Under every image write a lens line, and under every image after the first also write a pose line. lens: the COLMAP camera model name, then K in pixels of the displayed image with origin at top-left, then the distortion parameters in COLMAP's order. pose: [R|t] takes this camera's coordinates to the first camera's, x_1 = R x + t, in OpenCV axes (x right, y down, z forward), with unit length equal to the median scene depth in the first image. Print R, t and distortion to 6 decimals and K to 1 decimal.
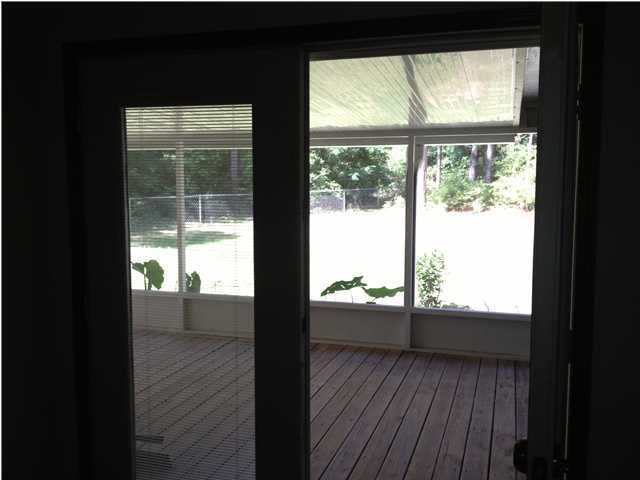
lens RADIAL K [[605.7, 0, 320.0], [0, 605.7, 240.0], [0, 0, 1]] dist [0.015626, -0.007307]
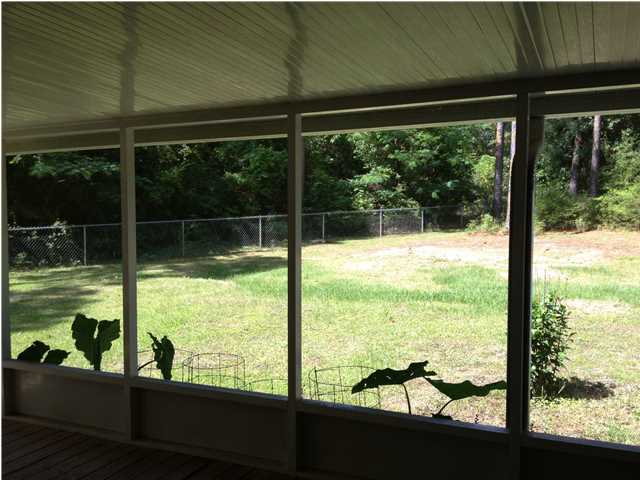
lens RADIAL K [[594.6, 0, 319.9], [0, 594.6, 270.7], [0, 0, 1]] dist [-0.001012, -0.009796]
pose [[0.990144, -0.001201, -0.140051, 0.013400], [0.003992, 0.999799, 0.019649, -0.008858], [0.139999, -0.020015, 0.989949, 0.122624]]
